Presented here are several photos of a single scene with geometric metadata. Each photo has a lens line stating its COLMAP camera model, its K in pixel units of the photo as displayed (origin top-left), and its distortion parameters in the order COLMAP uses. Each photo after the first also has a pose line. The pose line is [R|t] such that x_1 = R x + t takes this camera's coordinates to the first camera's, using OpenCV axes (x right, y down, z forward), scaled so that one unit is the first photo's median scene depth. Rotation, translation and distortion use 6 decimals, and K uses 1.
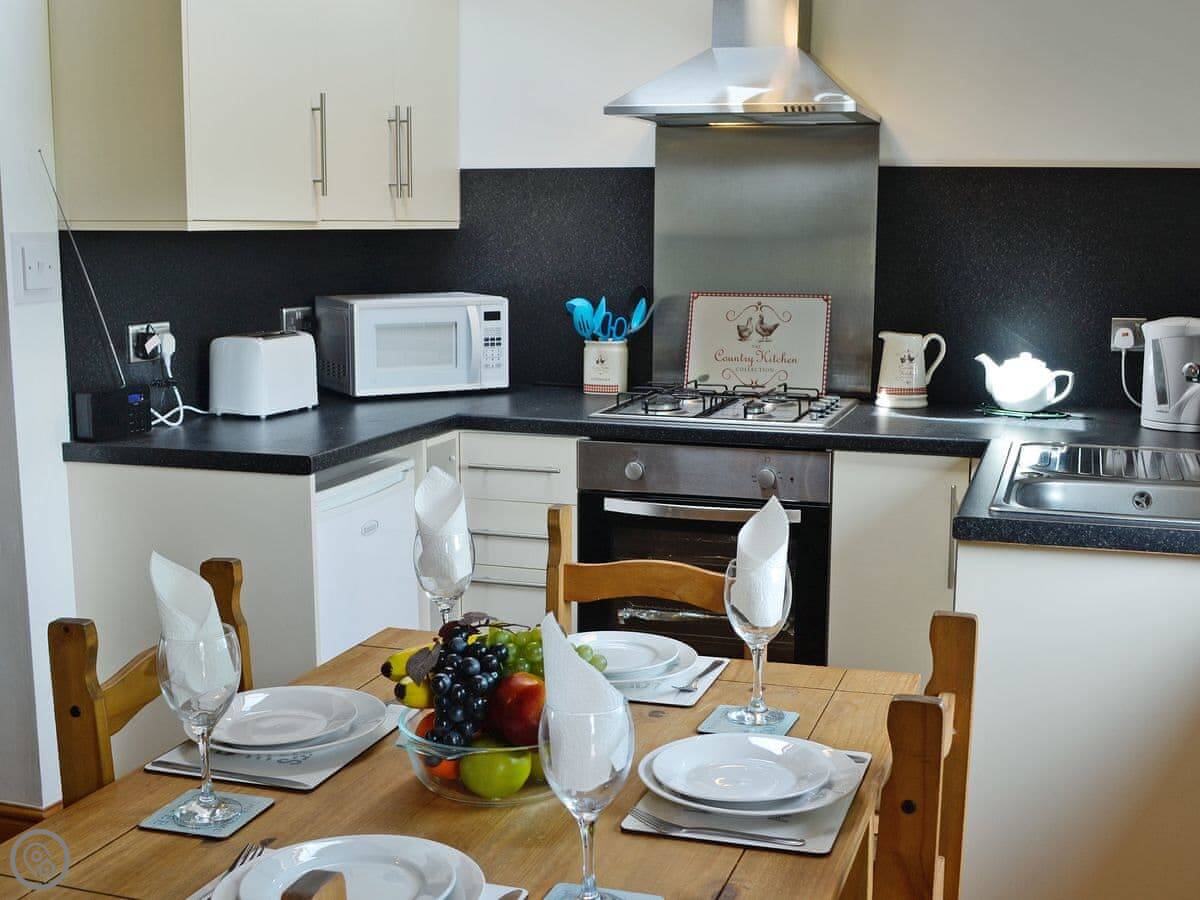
lens RADIAL K [[1503.0, 0, 600.7], [0, 1503.0, 450.5], [0, 0, 1]] dist [-0.095419, 0.000000]
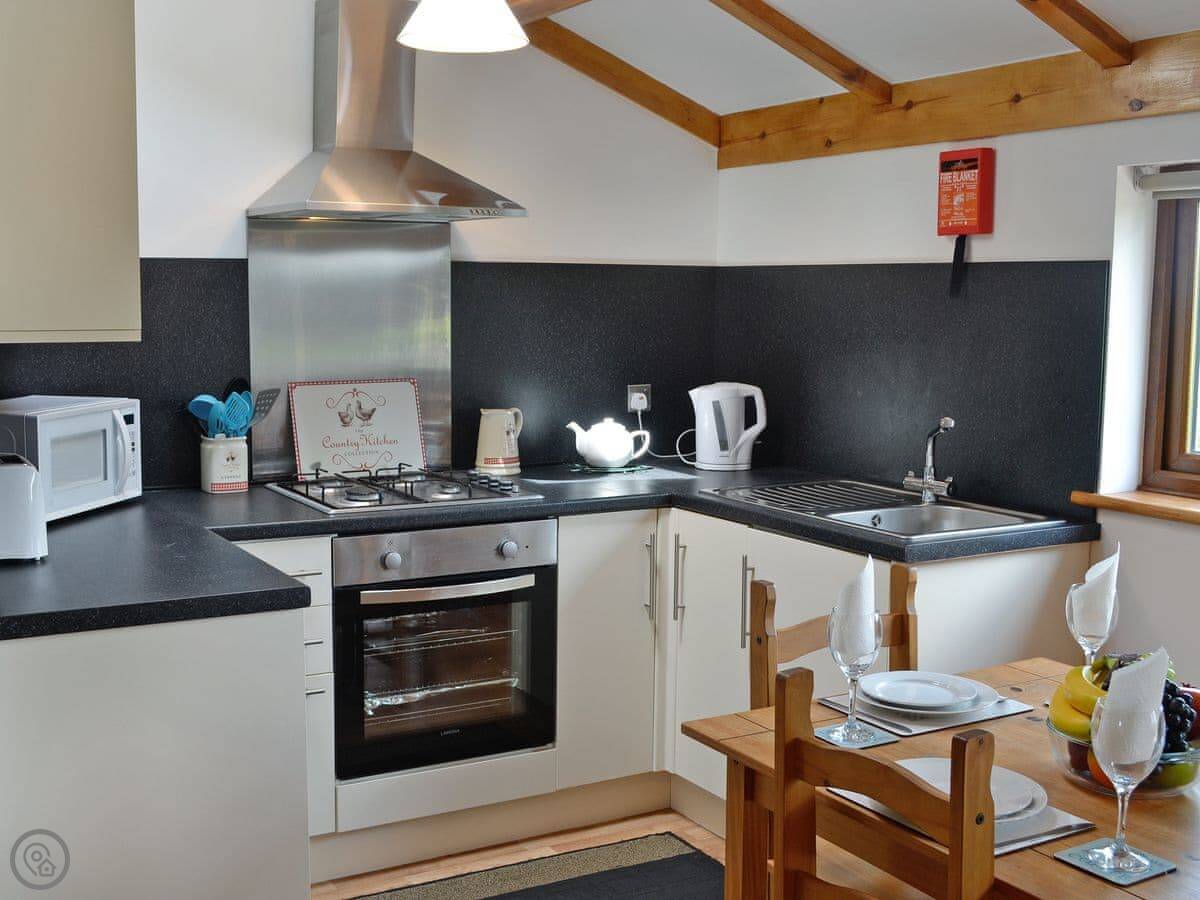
lens RADIAL K [[1433.1, 0, 599.5], [0, 1433.1, 448.8], [0, 0, 1]] dist [-0.038961, 0.000000]
pose [[0.676915, -0.083557, 0.731303, -0.547361], [0.108445, 0.994015, 0.013194, -0.055560], [-0.728029, 0.070375, 0.681925, 0.212411]]
